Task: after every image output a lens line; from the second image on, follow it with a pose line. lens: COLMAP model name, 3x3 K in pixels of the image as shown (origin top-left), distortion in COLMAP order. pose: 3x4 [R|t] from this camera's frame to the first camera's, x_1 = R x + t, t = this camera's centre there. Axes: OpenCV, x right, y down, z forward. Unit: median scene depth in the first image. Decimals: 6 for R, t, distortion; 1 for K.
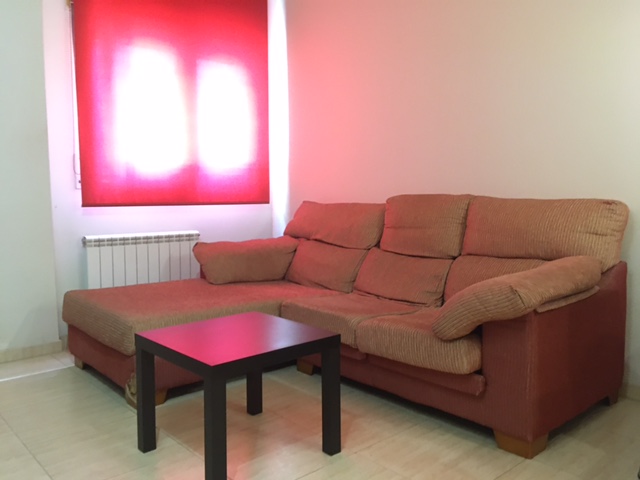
lens RADIAL K [[548.0, 0, 317.3], [0, 548.0, 237.1], [0, 0, 1]] dist [0.083626, -0.101185]
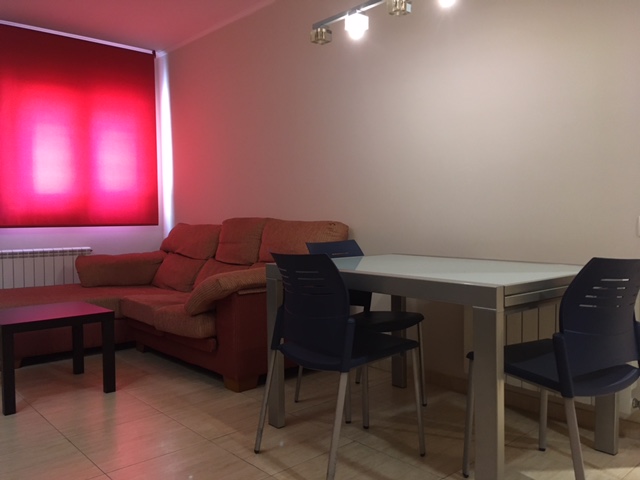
lens RADIAL K [[548.0, 0, 321.7], [0, 548.0, 239.0], [0, 0, 1]] dist [0.083626, -0.101185]
pose [[0.999992, -0.002781, 0.002723, 0.366189], [0.002883, 0.999266, -0.038200, 0.023966], [-0.002614, 0.038207, 0.999266, -0.311508]]
